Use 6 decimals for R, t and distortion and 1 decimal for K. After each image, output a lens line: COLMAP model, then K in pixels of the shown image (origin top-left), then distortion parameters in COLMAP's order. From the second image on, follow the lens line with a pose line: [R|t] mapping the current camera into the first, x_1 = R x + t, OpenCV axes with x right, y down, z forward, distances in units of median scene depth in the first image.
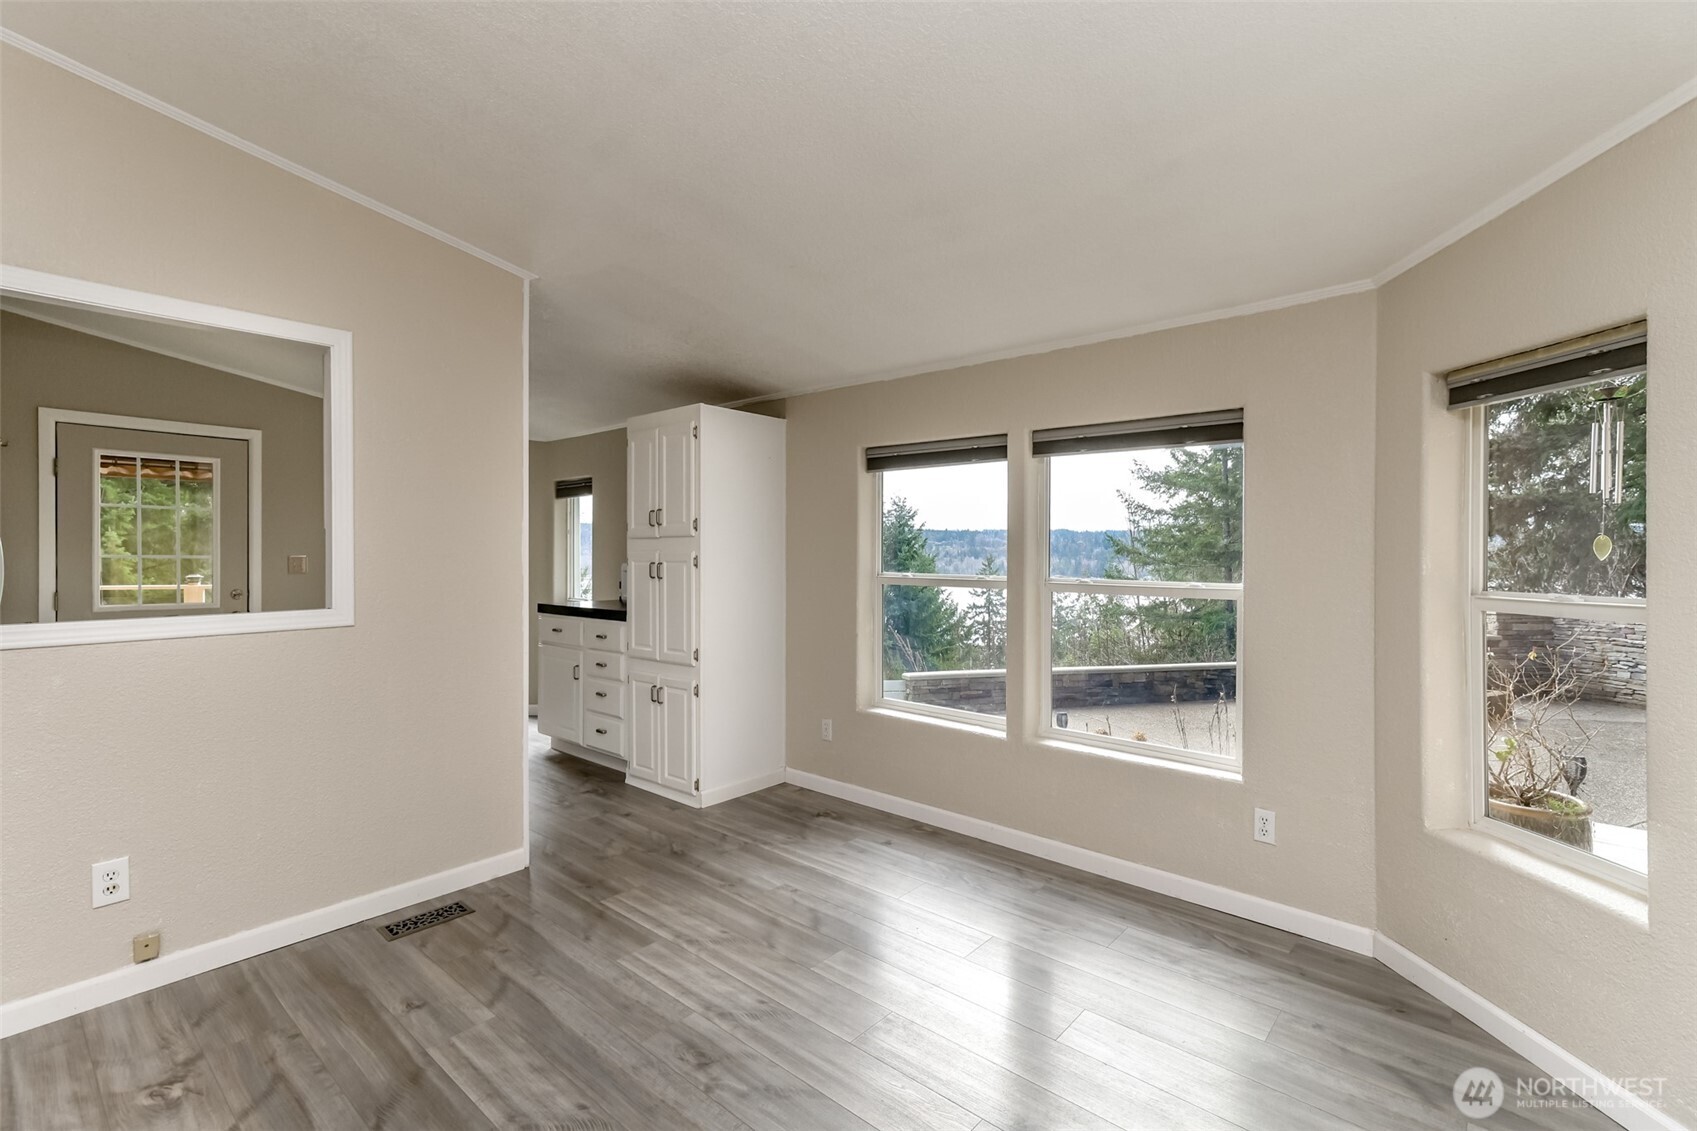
lens RADIAL K [[759.6, 0, 856.2], [0, 759.6, 556.8], [0, 0, 1]] dist [0.000990, -0.000379]
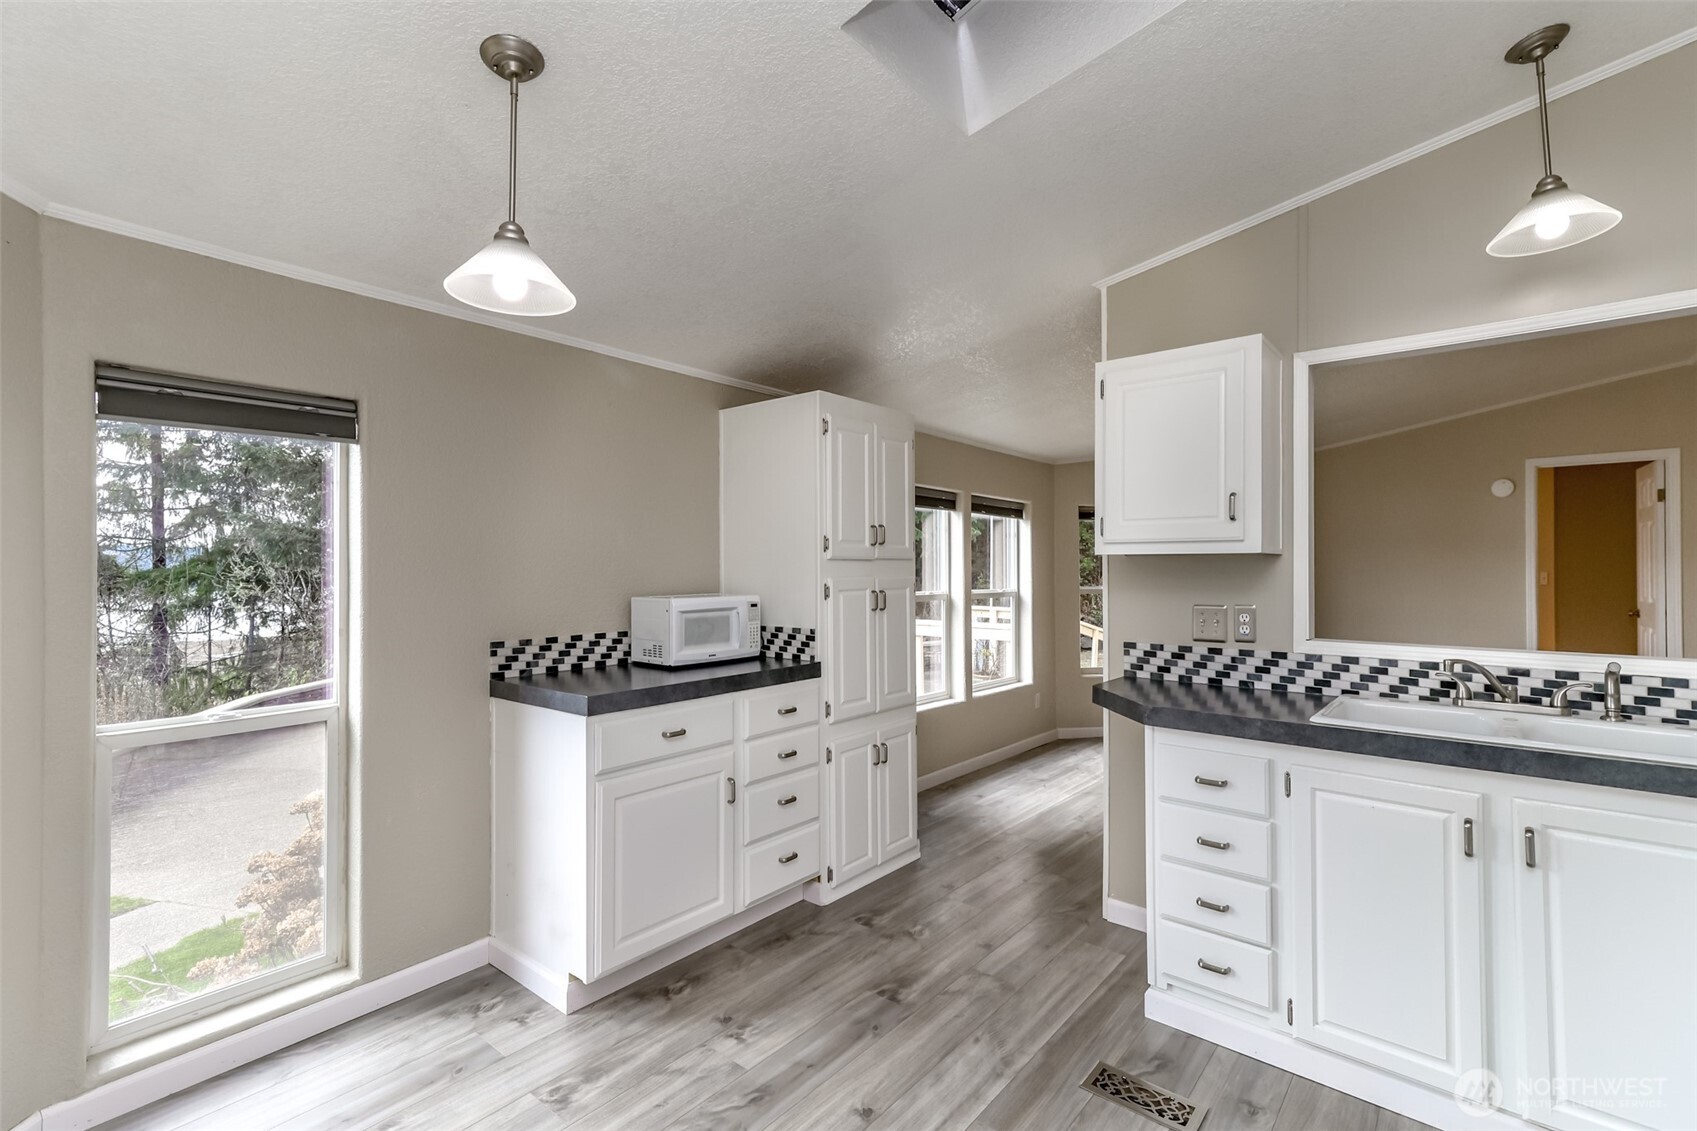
lens RADIAL K [[759.6, 0, 856.2], [0, 759.6, 556.8], [0, 0, 1]] dist [0.000990, -0.000379]
pose [[-0.022104, 0.012989, 0.999671, -1.279091], [0.002831, 0.999912, -0.012930, -0.022230], [-0.999752, 0.002544, -0.022139, 1.243824]]
